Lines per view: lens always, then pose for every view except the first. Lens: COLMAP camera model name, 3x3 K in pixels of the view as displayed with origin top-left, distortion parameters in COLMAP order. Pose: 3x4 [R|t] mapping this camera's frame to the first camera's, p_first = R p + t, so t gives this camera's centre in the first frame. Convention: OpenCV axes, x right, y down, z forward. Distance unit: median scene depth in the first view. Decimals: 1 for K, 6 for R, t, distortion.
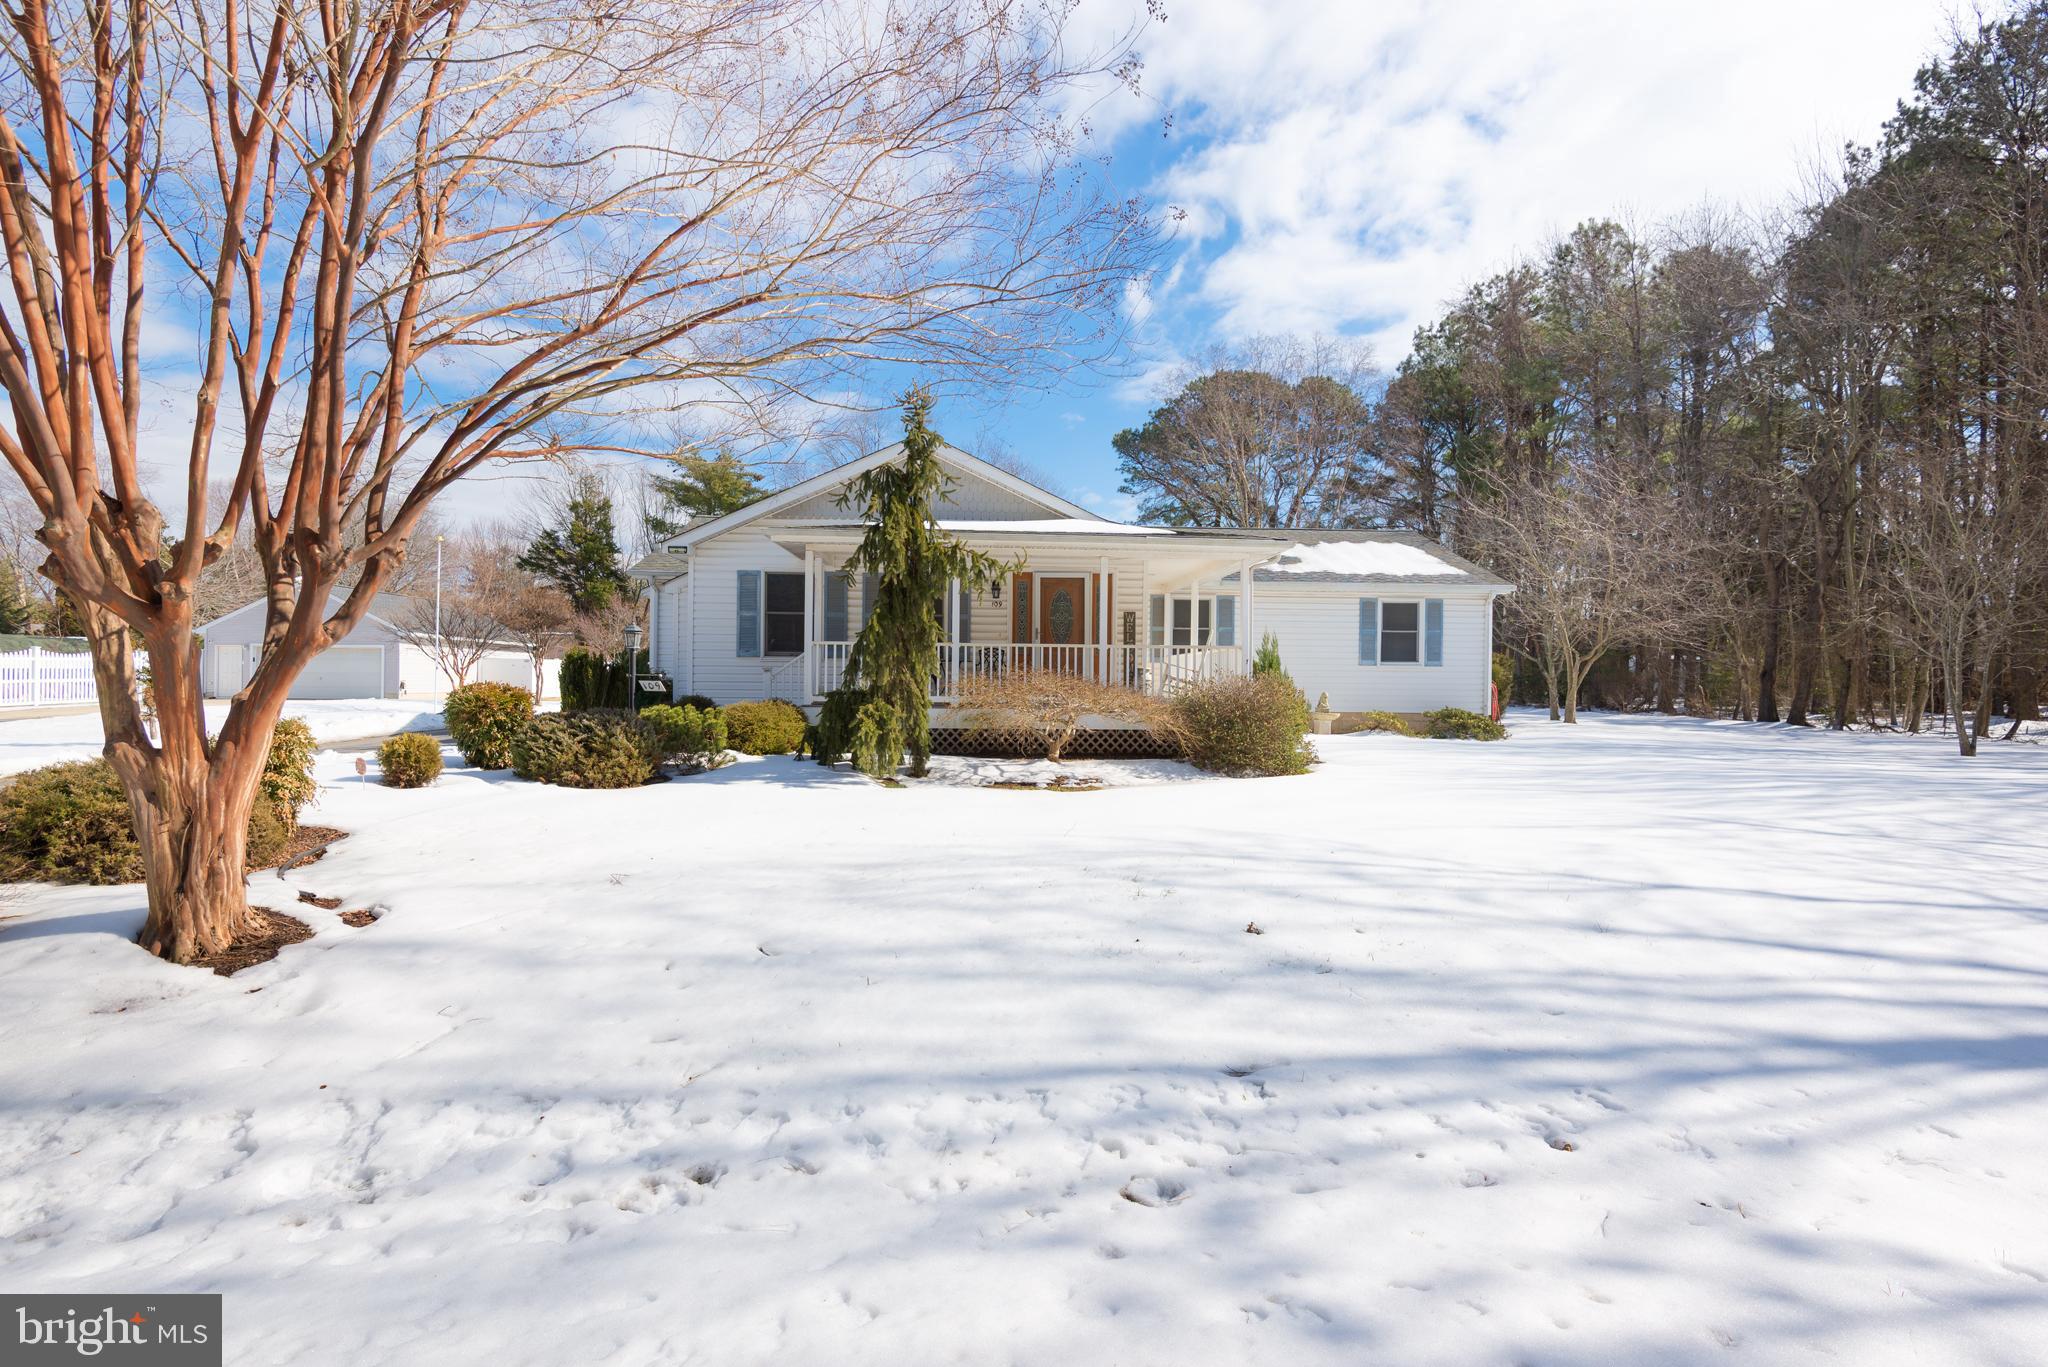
lens RADIAL K [[923.1, 0, 1011.9], [0, 923.1, 676.8], [0, 0, 1]] dist [0.020049, -0.005550]
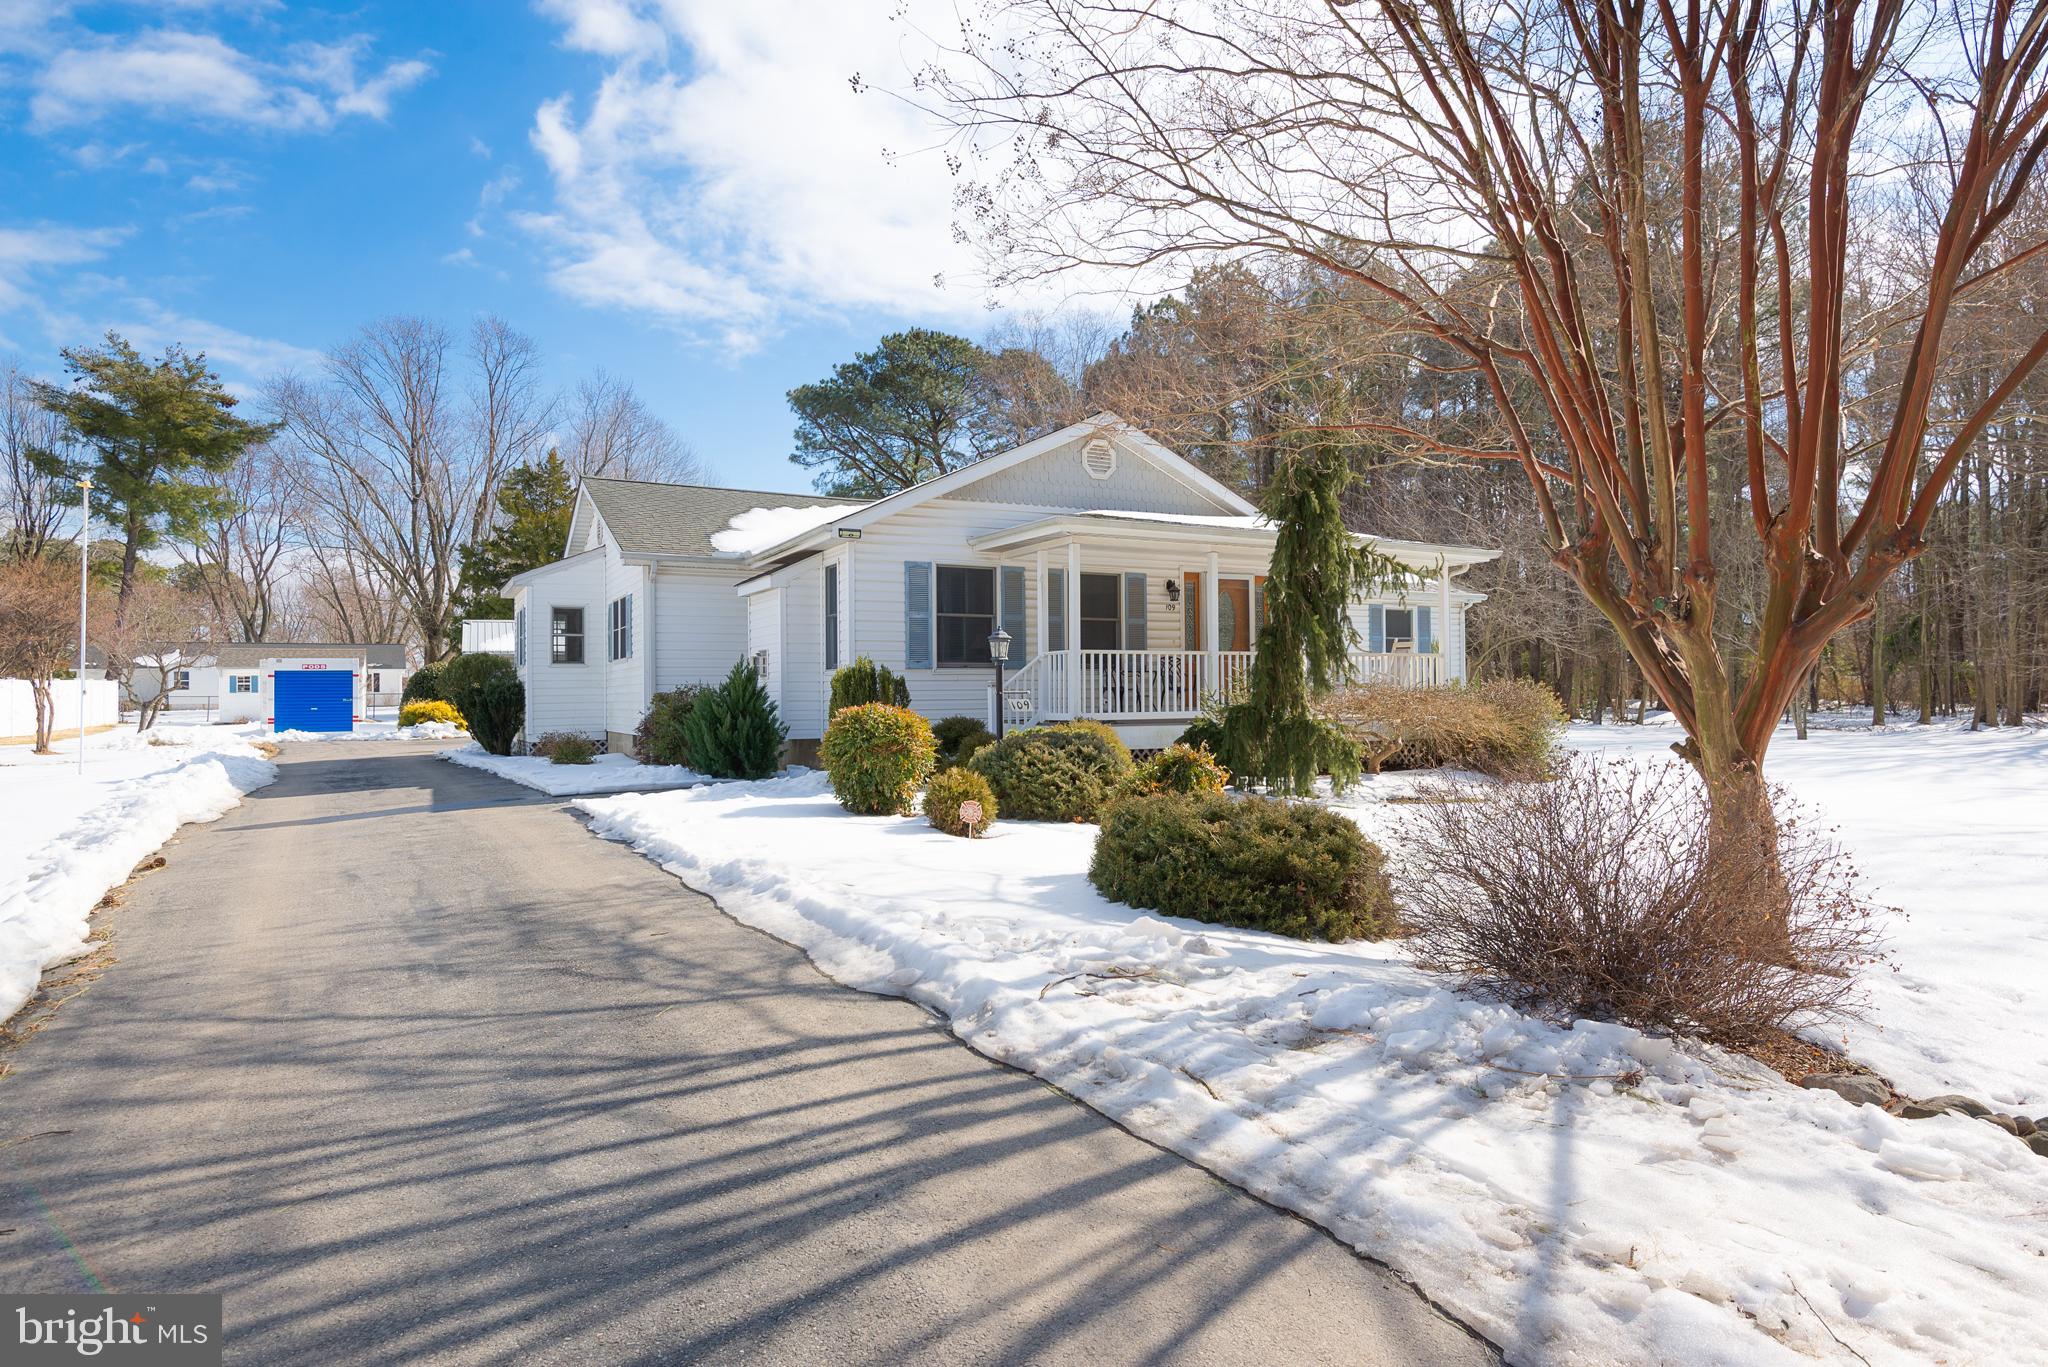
lens RADIAL K [[1134.0, 0, 1030.0], [0, 1134.0, 684.2], [0, 0, 1]] dist [-0.001297, 0.000092]
pose [[0.899941, -0.017307, 0.435668, -0.450511], [0.018663, 0.999825, 0.001169, -0.005702], [-0.435612, 0.007079, 0.900107, 0.052148]]
